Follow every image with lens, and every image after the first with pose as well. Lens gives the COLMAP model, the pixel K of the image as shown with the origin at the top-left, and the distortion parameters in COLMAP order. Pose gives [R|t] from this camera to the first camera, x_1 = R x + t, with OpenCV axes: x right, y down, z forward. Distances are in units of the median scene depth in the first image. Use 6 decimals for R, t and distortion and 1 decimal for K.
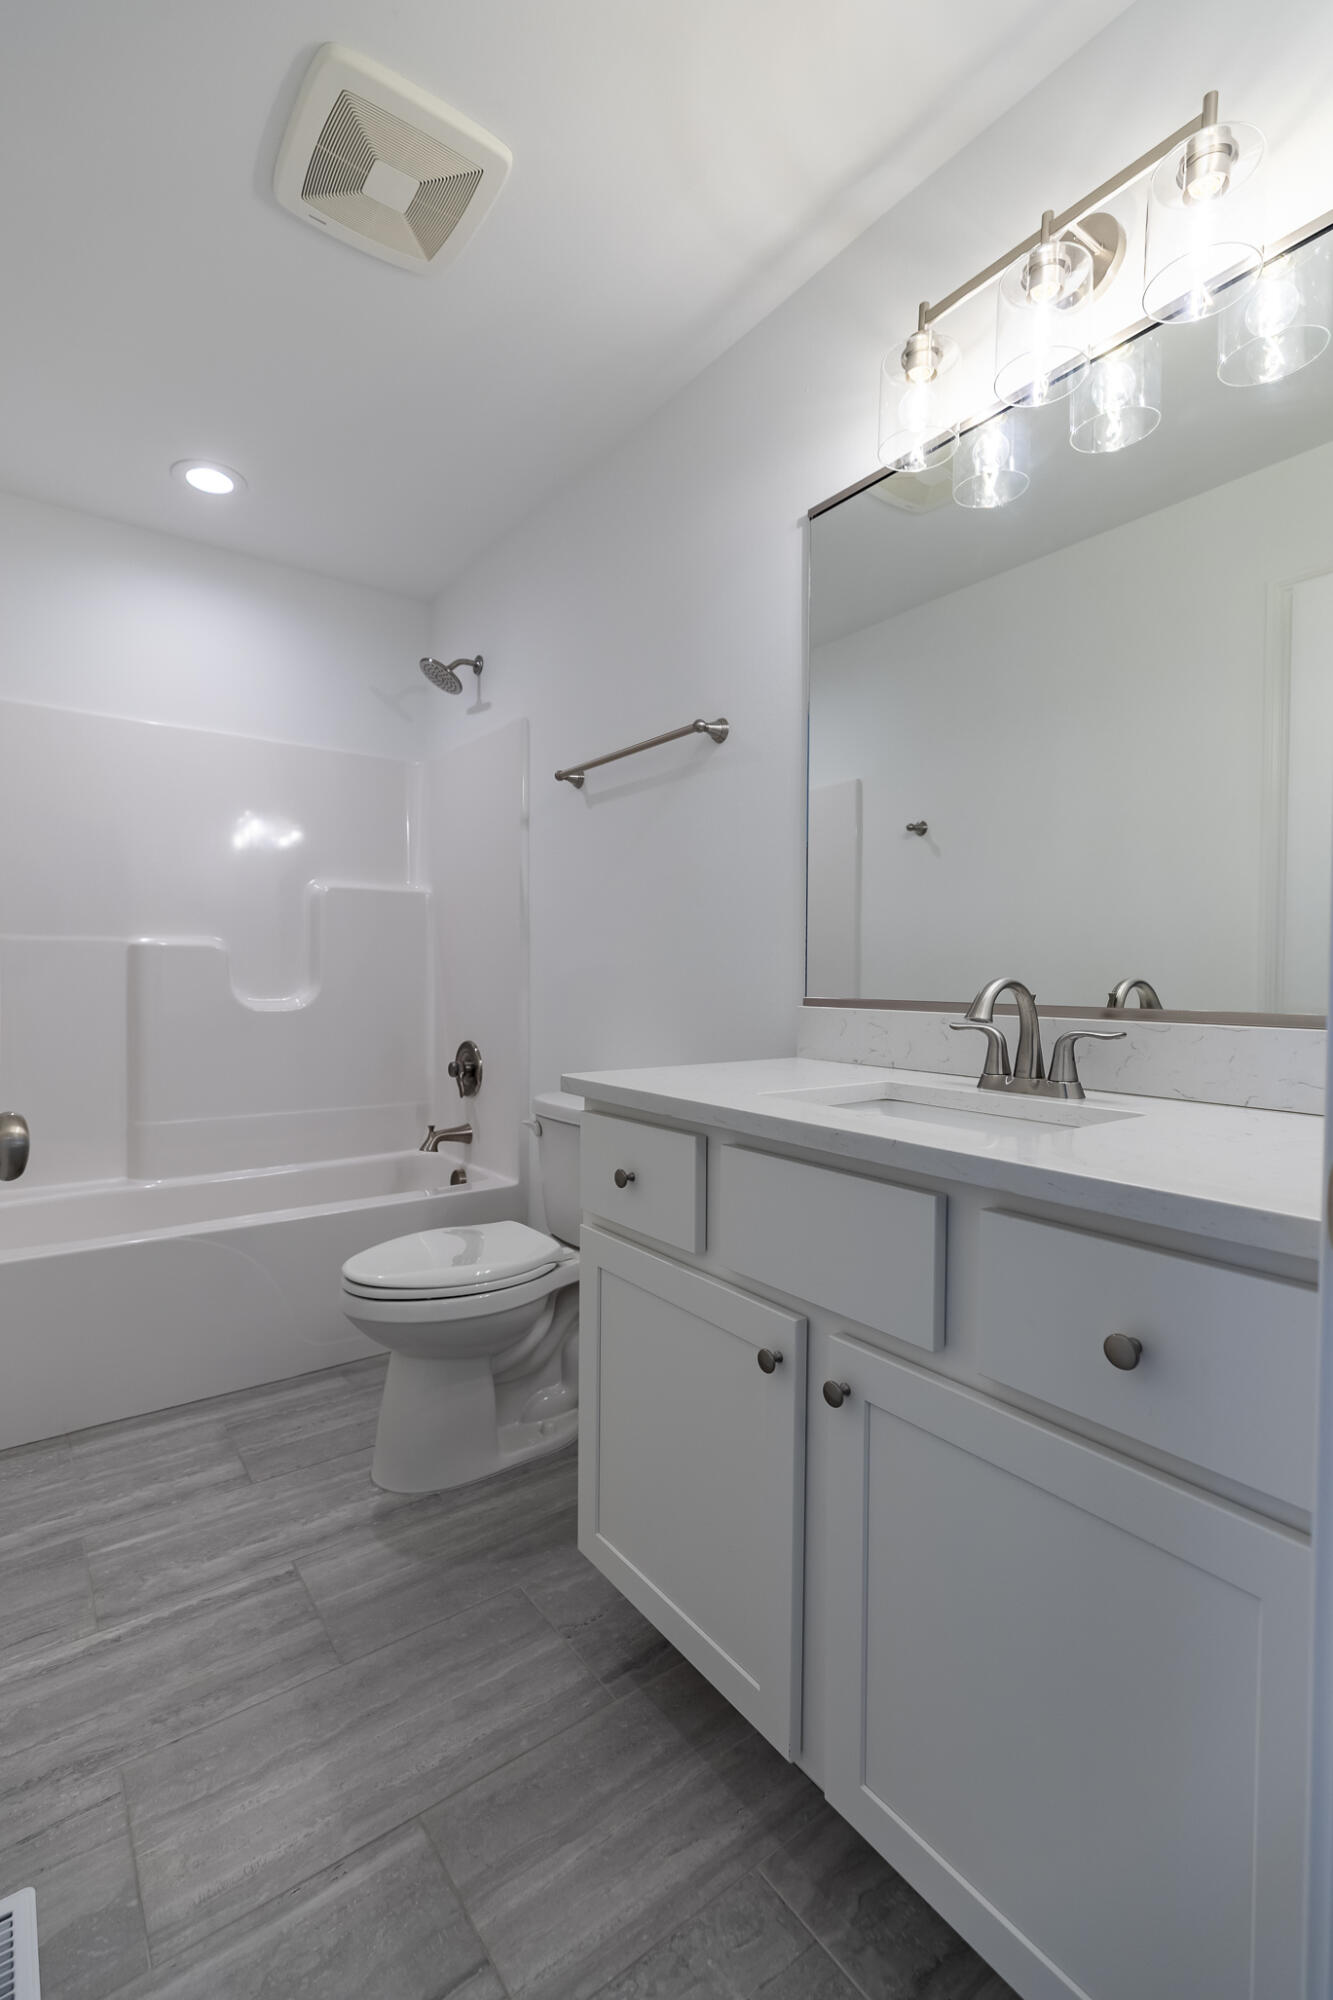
lens RADIAL K [[900.1, 0, 655.7], [0, 900.1, 997.5], [0, 0, 1]] dist [0.004716, -0.000100]
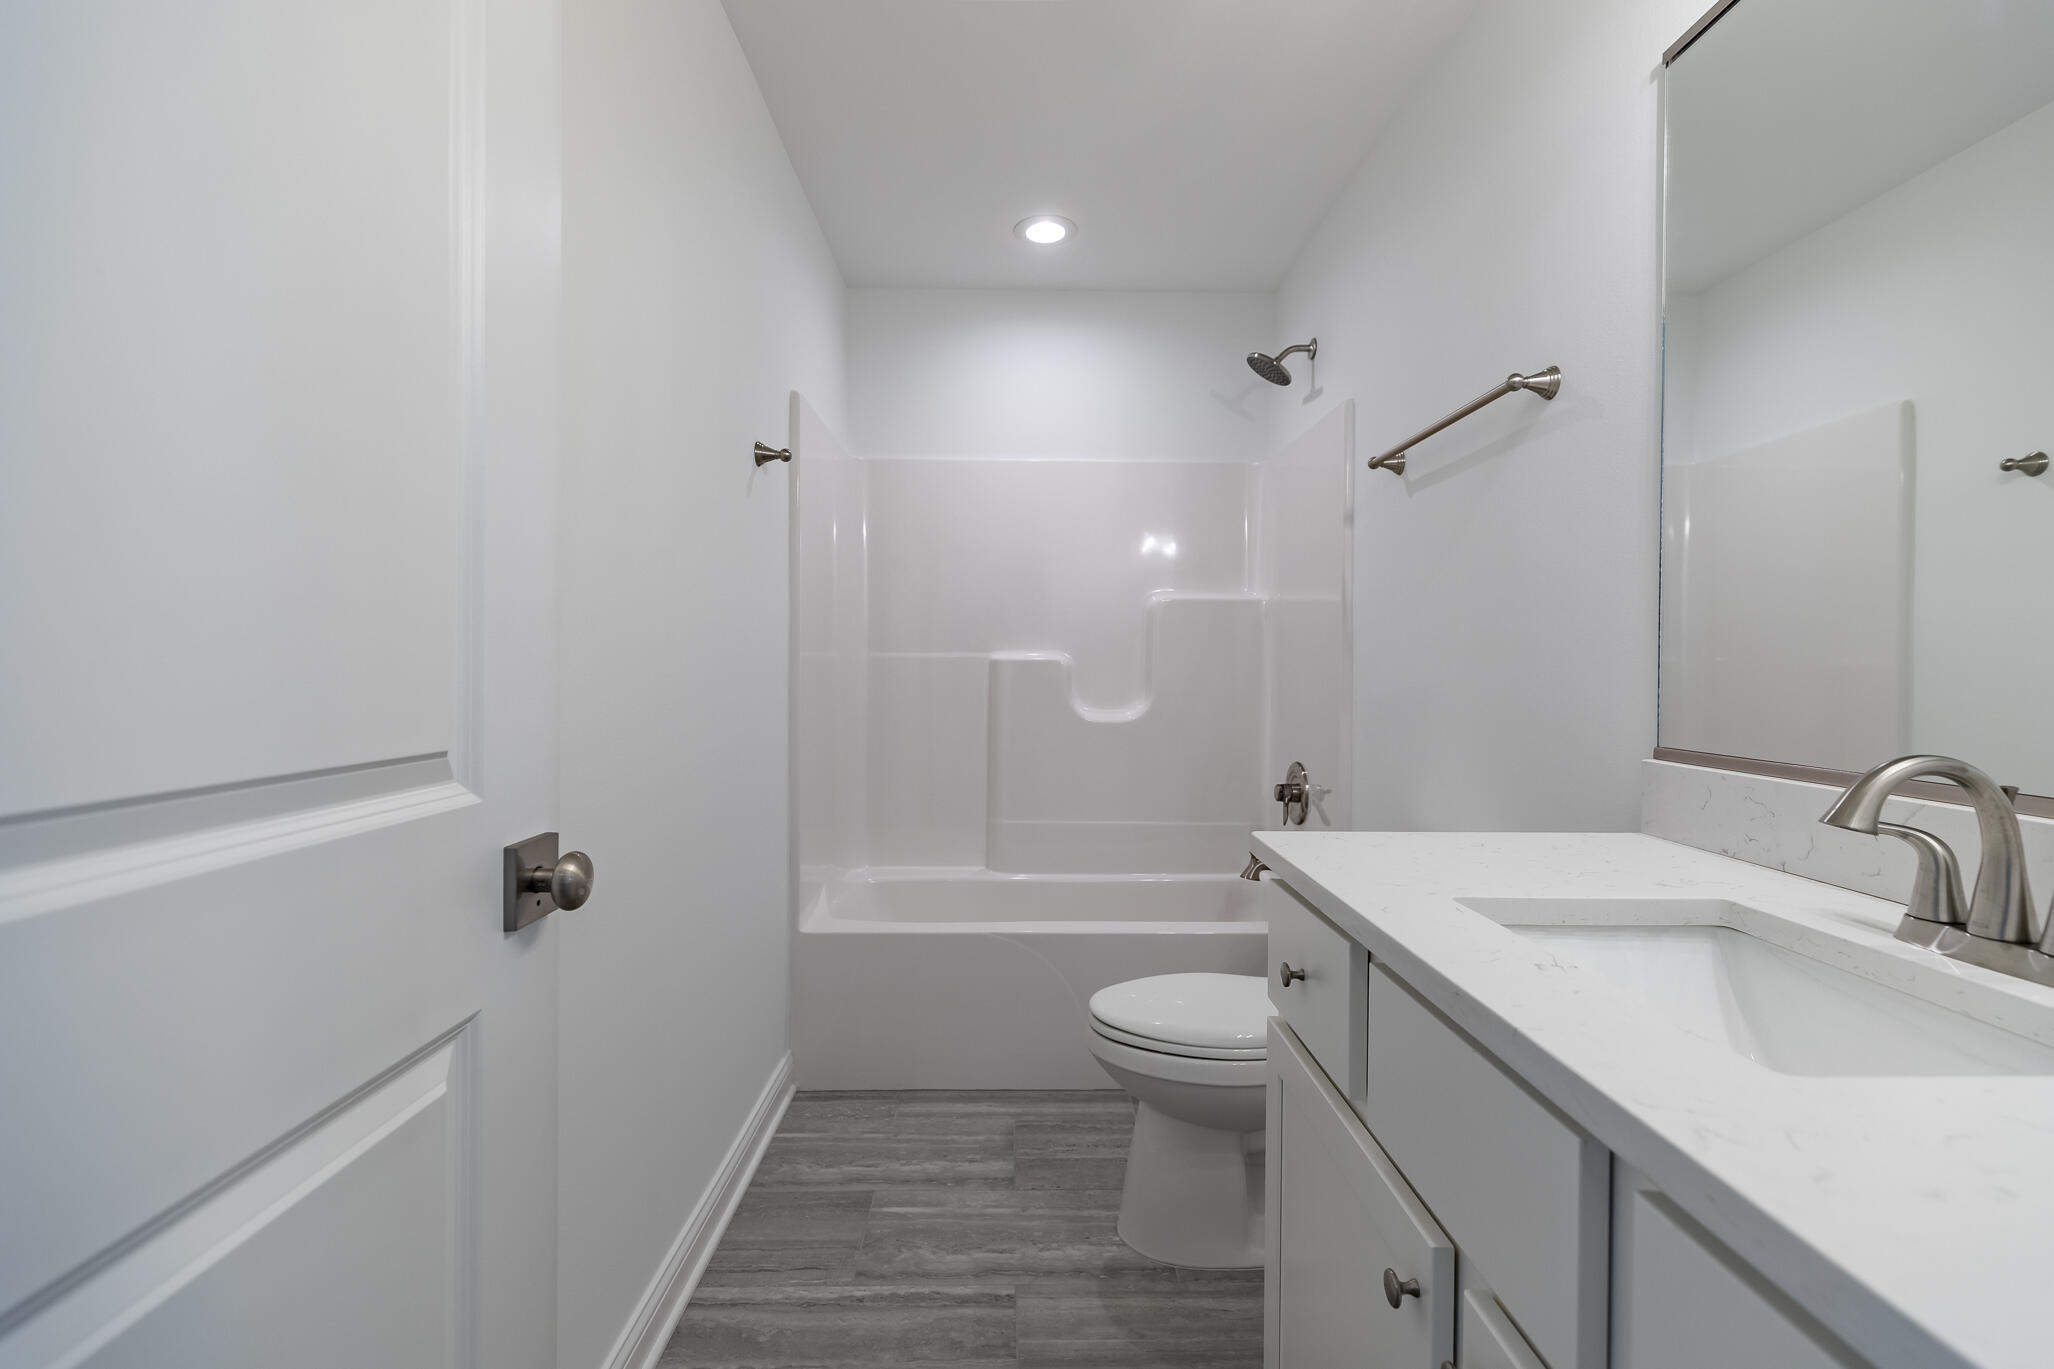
lens RADIAL K [[924.4, 0, 1034.0], [0, 924.4, 669.2], [0, 0, 1]] dist [0.004716, -0.000100]
pose [[0.815511, 0.003320, -0.578732, 0.186386], [-0.016942, 0.999692, -0.018138, -0.039221], [0.578493, 0.024596, 0.815316, 0.135589]]
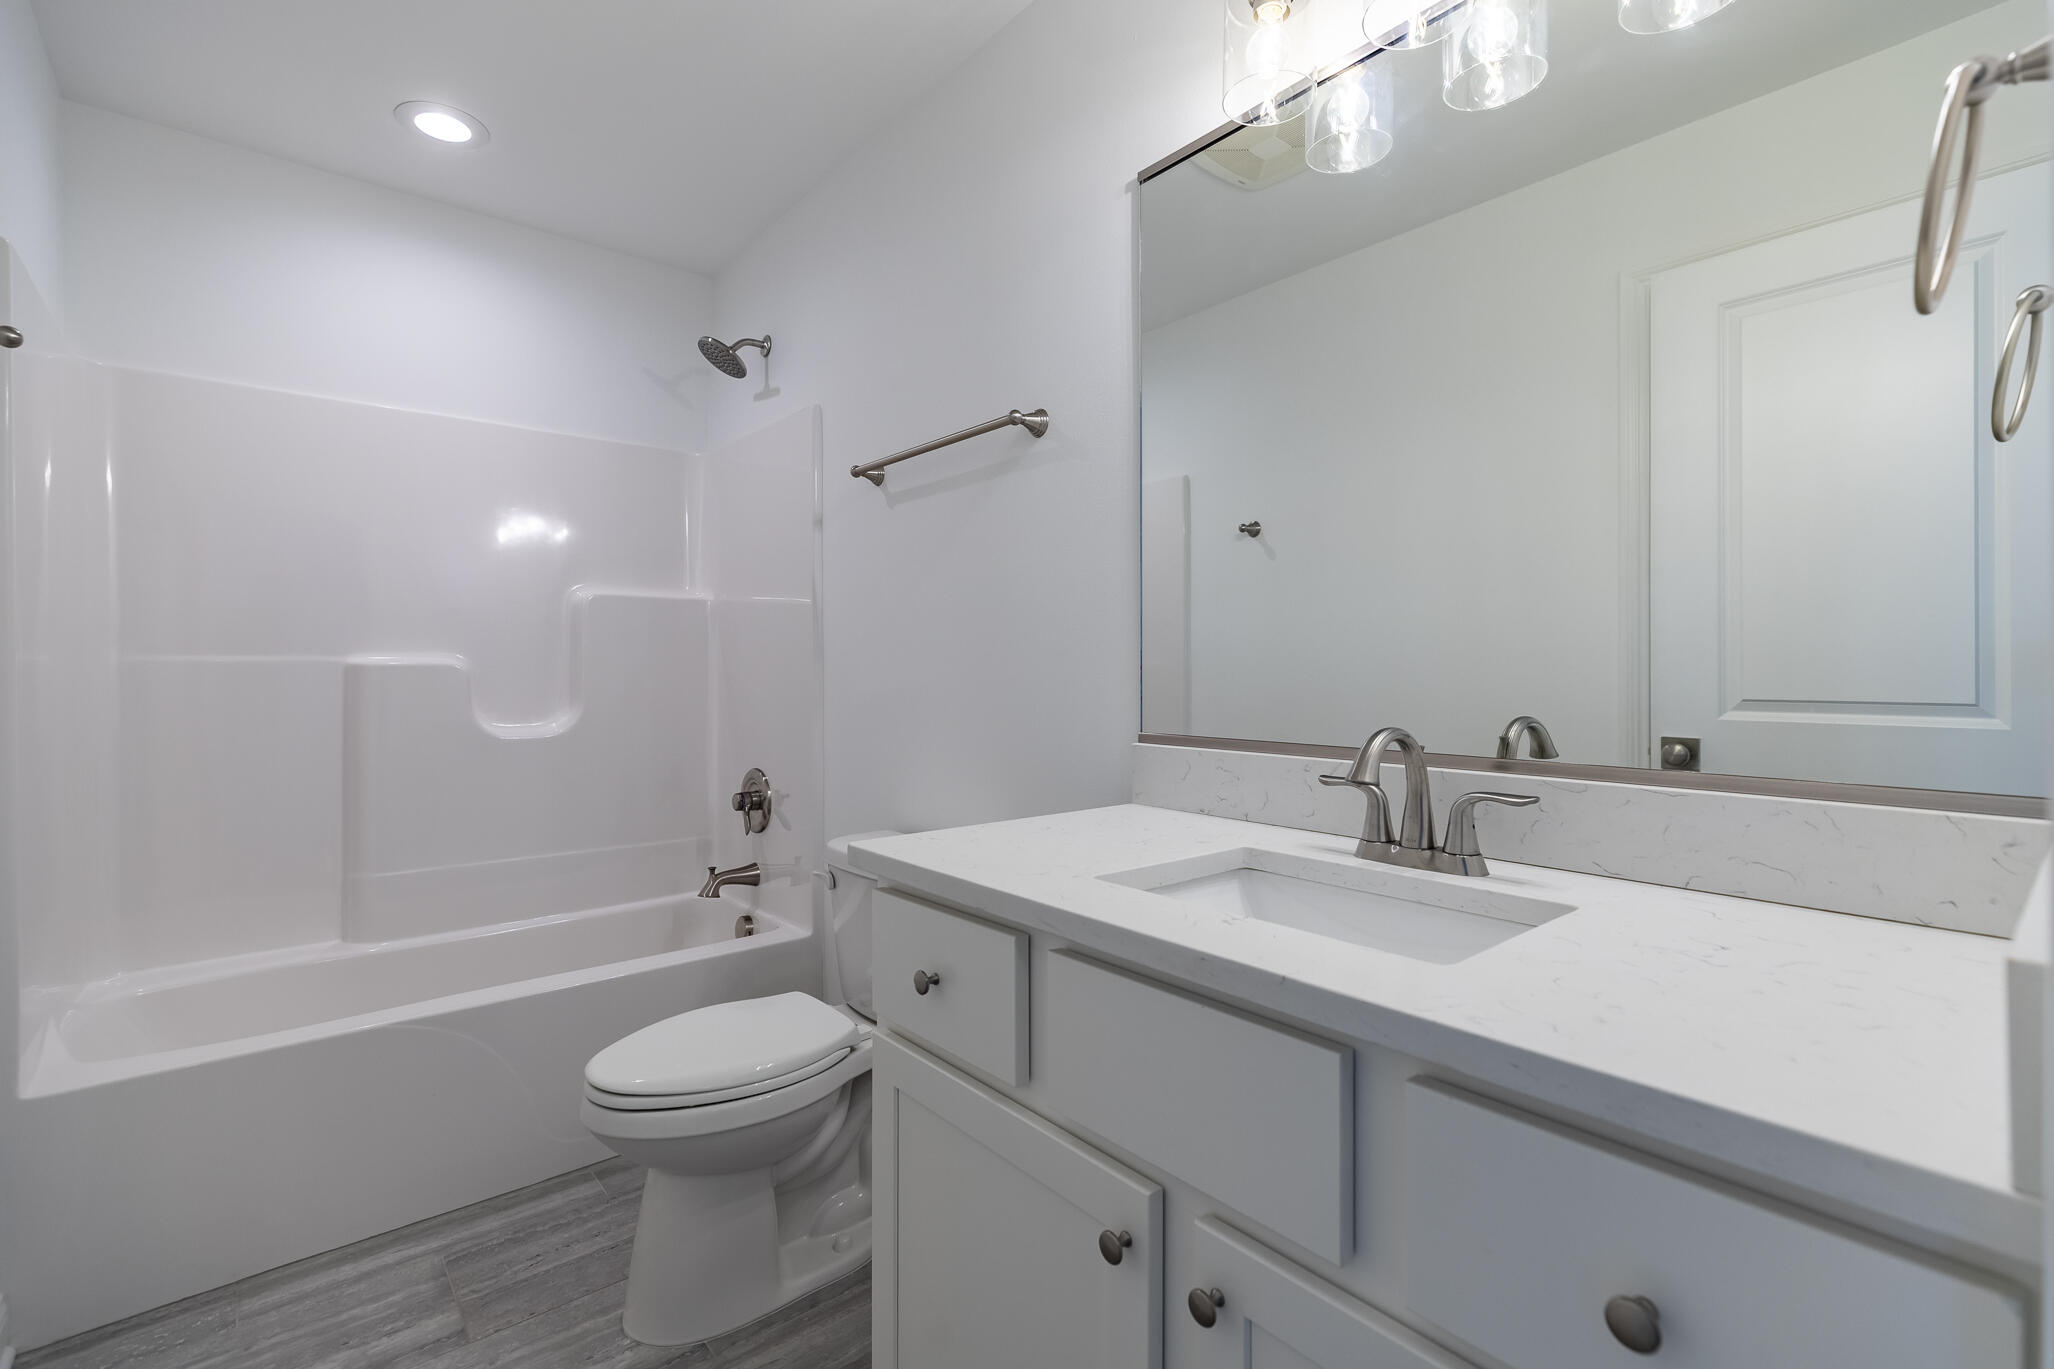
lens RADIAL K [[924.4, 0, 1034.0], [0, 924.4, 669.2], [0, 0, 1]] dist [0.004716, -0.000100]
pose [[0.997624, -0.007113, 0.068521, 0.004356], [0.008773, 0.999675, -0.023952, -0.040693], [-0.068328, 0.024496, 0.997362, 0.123545]]
